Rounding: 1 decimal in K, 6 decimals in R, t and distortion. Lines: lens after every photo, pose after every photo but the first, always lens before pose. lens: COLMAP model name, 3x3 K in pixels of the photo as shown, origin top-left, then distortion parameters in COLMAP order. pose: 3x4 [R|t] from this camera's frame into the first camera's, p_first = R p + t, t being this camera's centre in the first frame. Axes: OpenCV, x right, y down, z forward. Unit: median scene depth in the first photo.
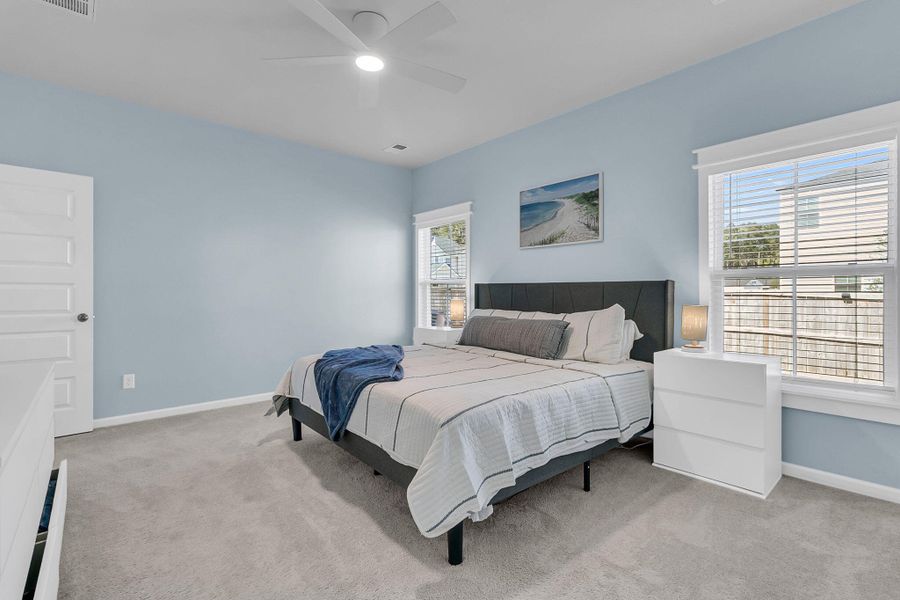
lens RADIAL K [[426.9, 0, 451.2], [0, 426.9, 294.9], [0, 0, 1]] dist [0.001834, 0.000953]
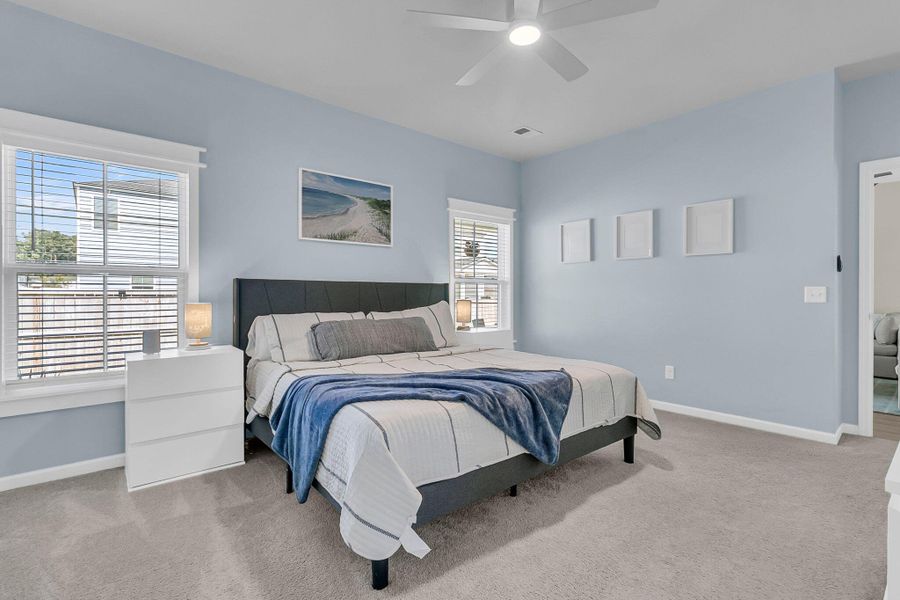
lens RADIAL K [[404.9, 0, 446.7], [0, 404.9, 305.5], [0, 0, 1]] dist [-0.001544, -0.000167]
pose [[0.023561, -0.032509, 0.999194, -0.690870], [0.002218, 0.999470, 0.032465, -0.001817], [-0.999720, 0.001451, 0.023621, 0.762097]]
